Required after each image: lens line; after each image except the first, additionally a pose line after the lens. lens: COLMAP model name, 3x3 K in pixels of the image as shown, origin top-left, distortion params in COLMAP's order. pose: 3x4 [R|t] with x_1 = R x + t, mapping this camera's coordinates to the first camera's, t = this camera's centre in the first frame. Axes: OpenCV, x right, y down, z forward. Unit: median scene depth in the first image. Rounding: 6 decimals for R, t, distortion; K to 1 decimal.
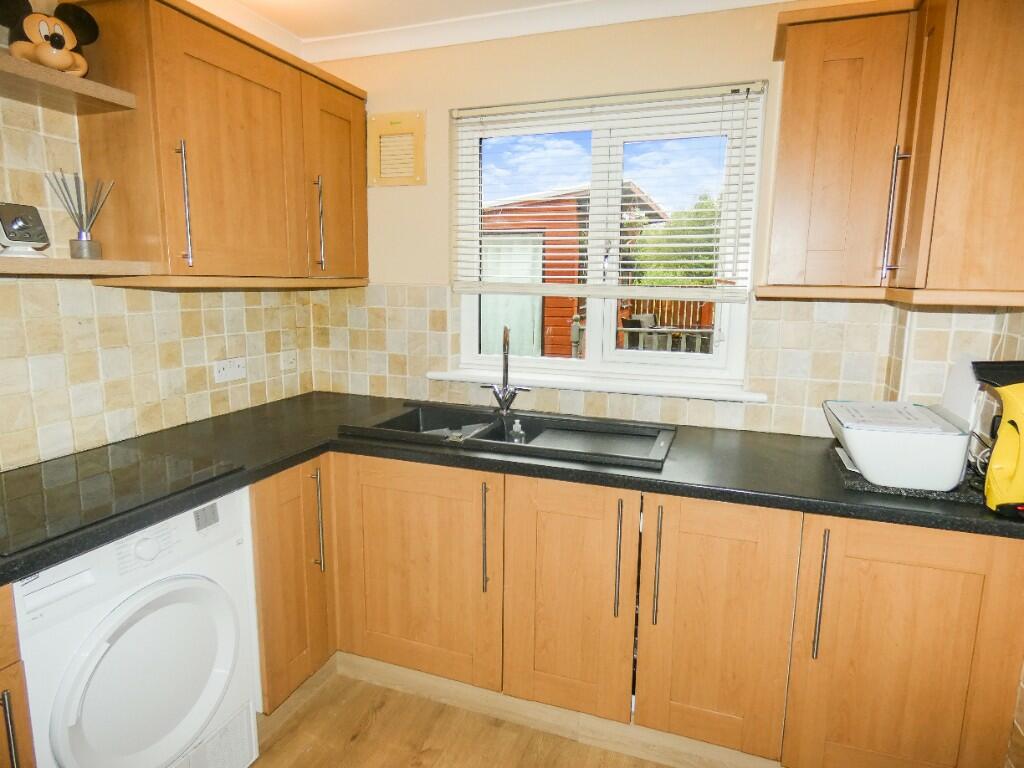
lens RADIAL K [[615.3, 0, 512.0], [0, 615.3, 384.0], [0, 0, 1]] dist [0.001048, 0.000588]
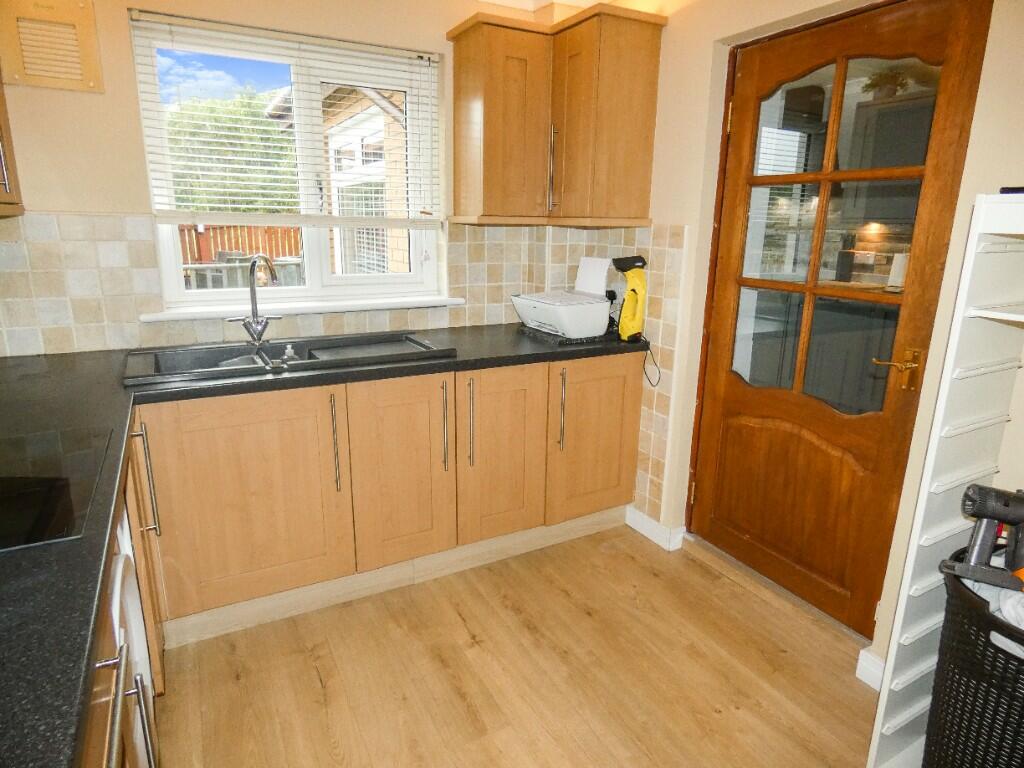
lens RADIAL K [[615.3, 0, 512.0], [0, 615.3, 384.0], [0, 0, 1]] dist [0.001048, 0.000588]
pose [[0.664863, -0.192620, 0.721702, -0.519822], [0.119431, 0.981162, 0.151844, 0.009173], [-0.737355, -0.014762, 0.675344, 0.004442]]
